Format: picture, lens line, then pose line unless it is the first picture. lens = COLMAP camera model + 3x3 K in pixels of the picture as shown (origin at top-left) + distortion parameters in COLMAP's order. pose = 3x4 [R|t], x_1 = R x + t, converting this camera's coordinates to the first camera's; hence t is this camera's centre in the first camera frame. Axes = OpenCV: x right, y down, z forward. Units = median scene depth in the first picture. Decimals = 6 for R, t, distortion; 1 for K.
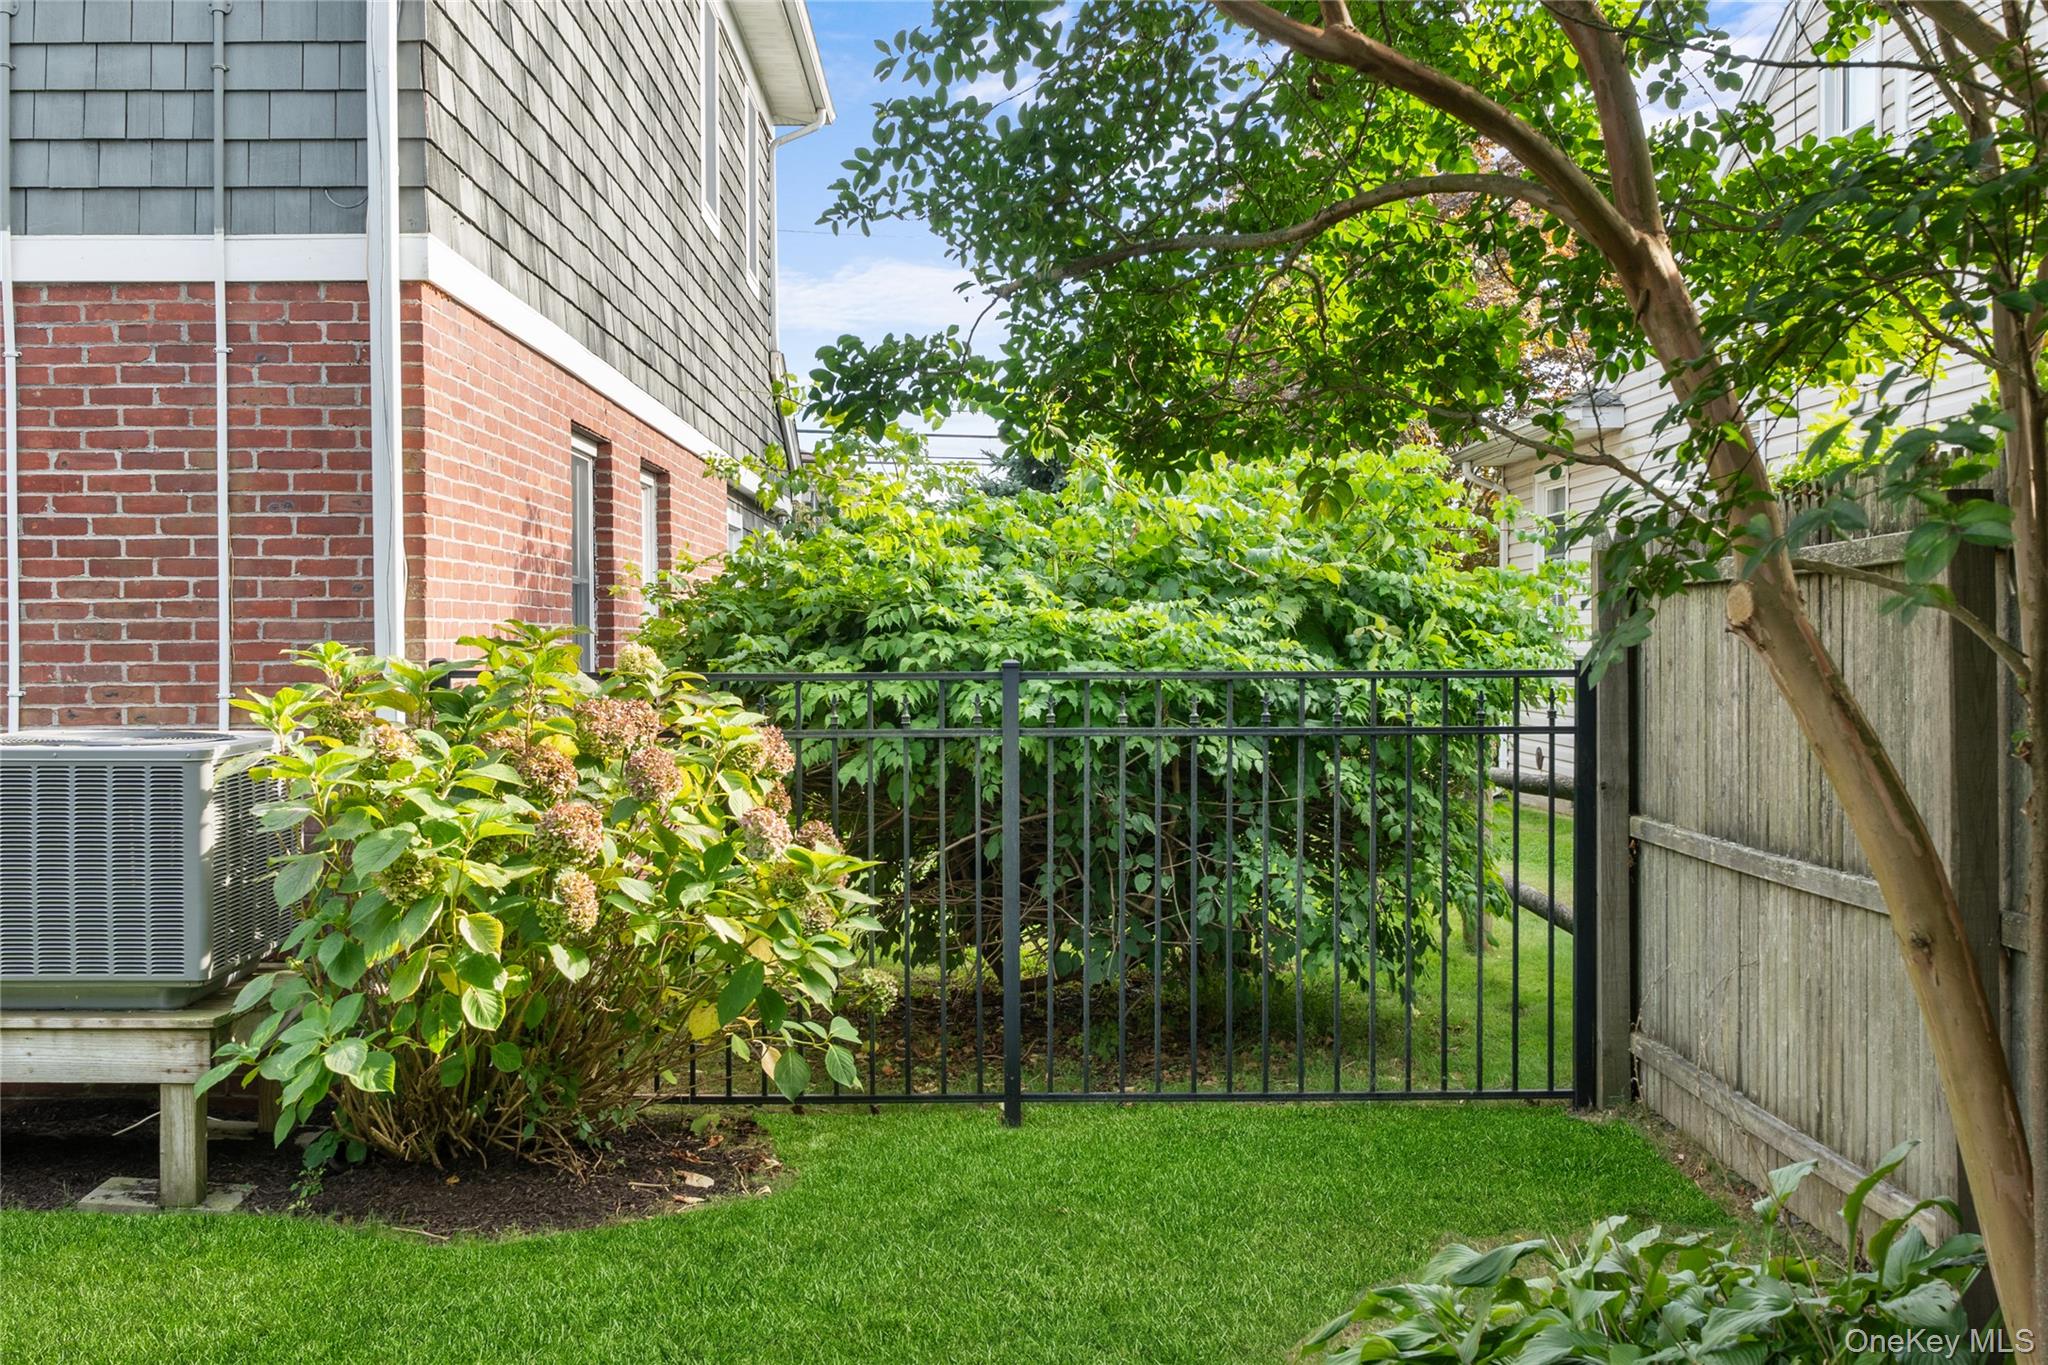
lens RADIAL K [[2192.9, 0, 1024.0], [0, 2192.9, 682.5], [0, 0, 1]] dist [0.002830, 0.008748]
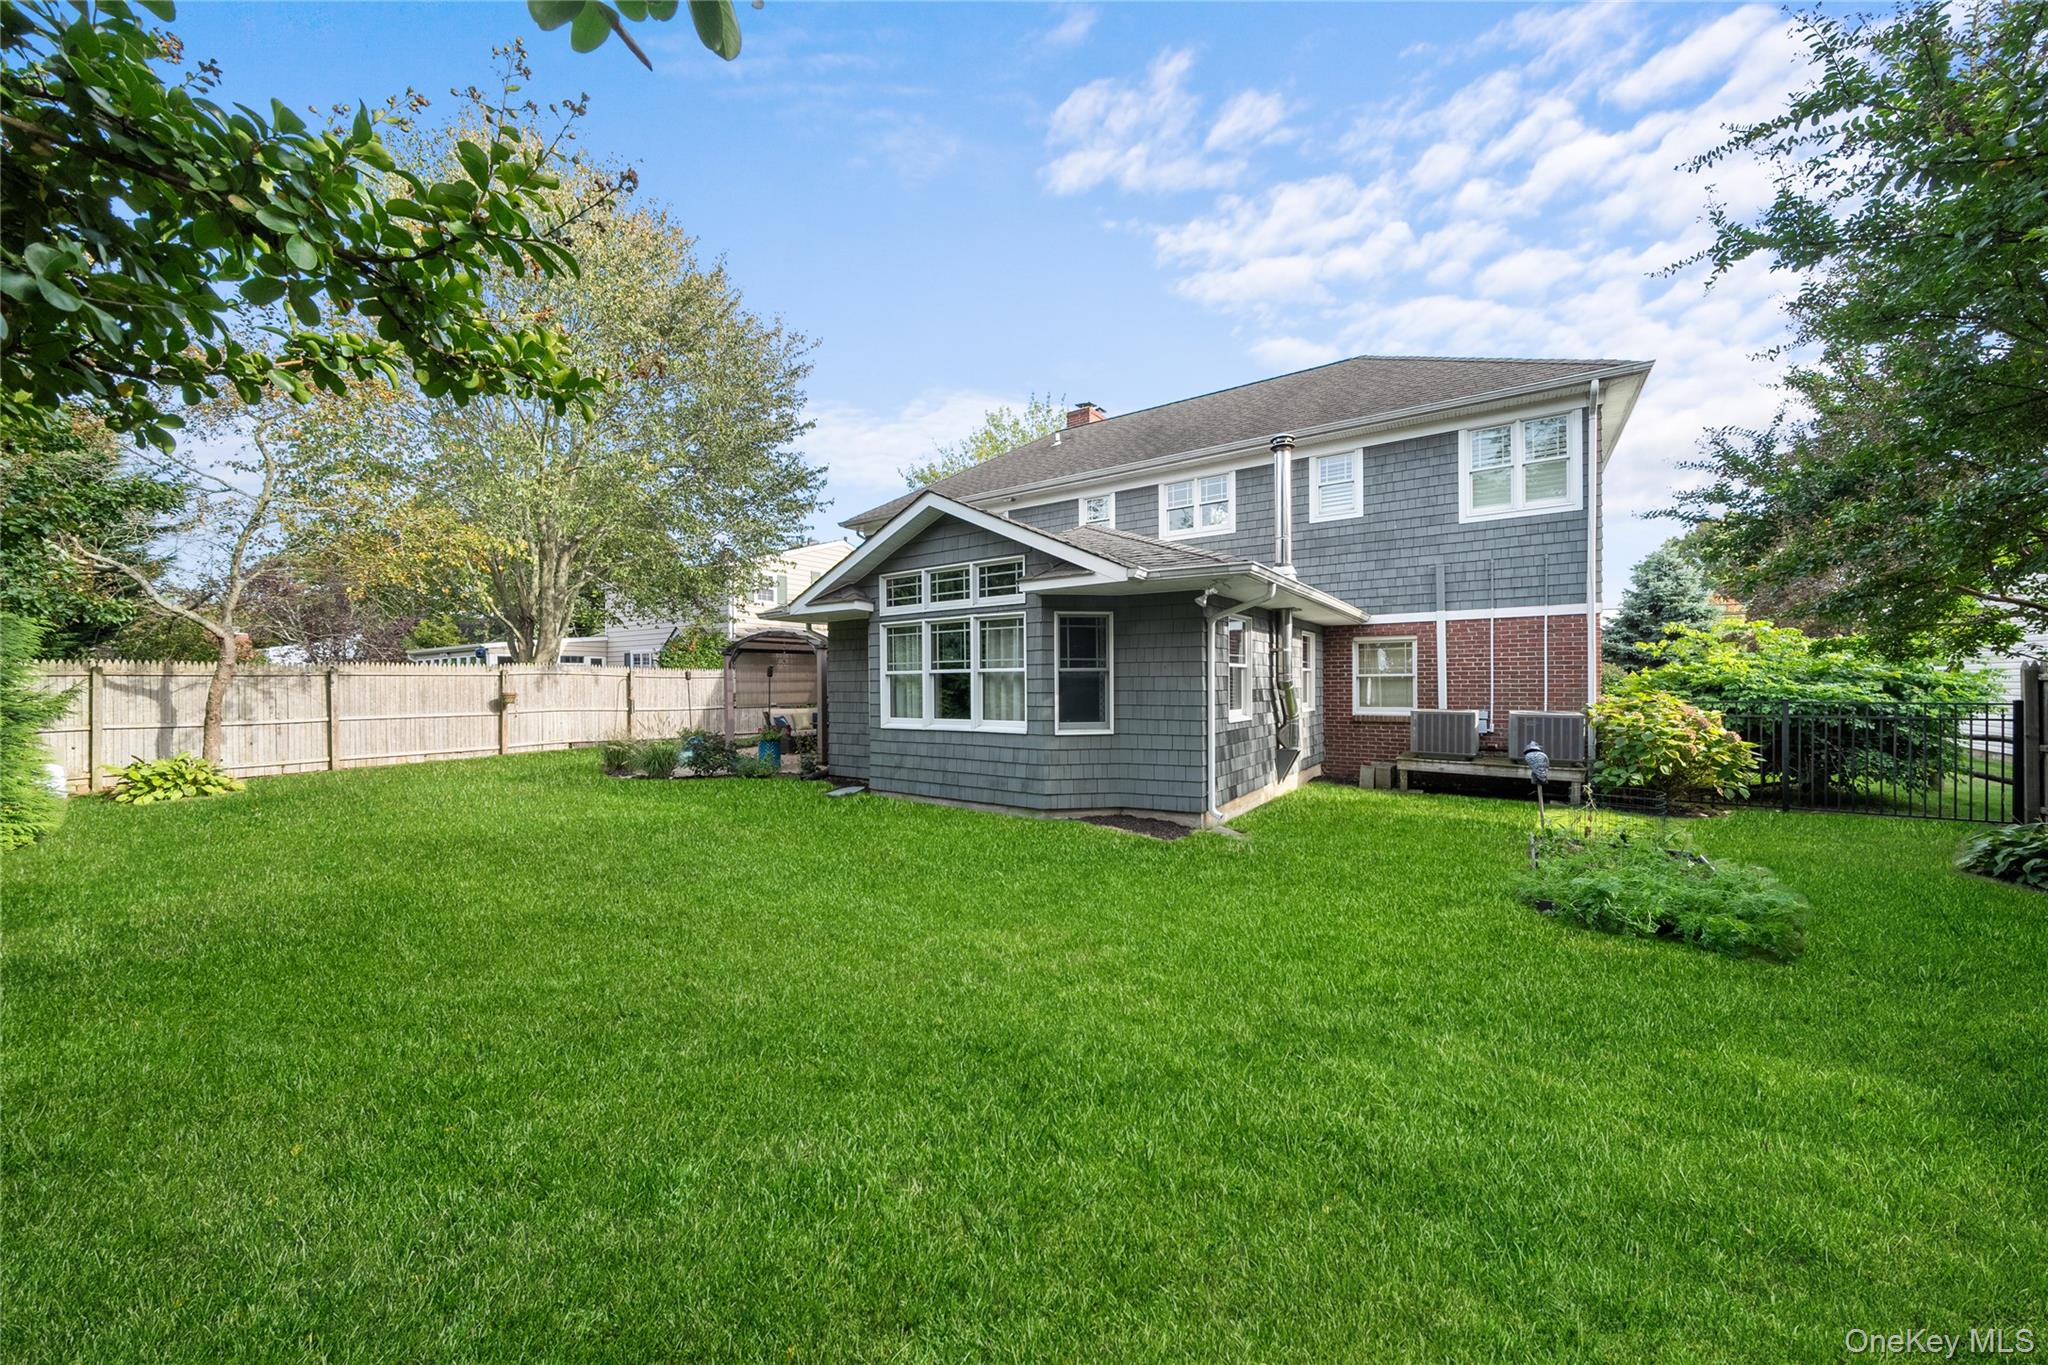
lens RADIAL K [[701.8, 0, 1024.0], [0, 701.8, 682.5], [0, 0, 1]] dist [-0.000612, -0.000071]
pose [[0.801614, 0.004109, -0.597827, -0.332515], [-0.010115, 0.999926, -0.006691, -0.015665], [0.597756, 0.011411, 0.801597, -0.806261]]
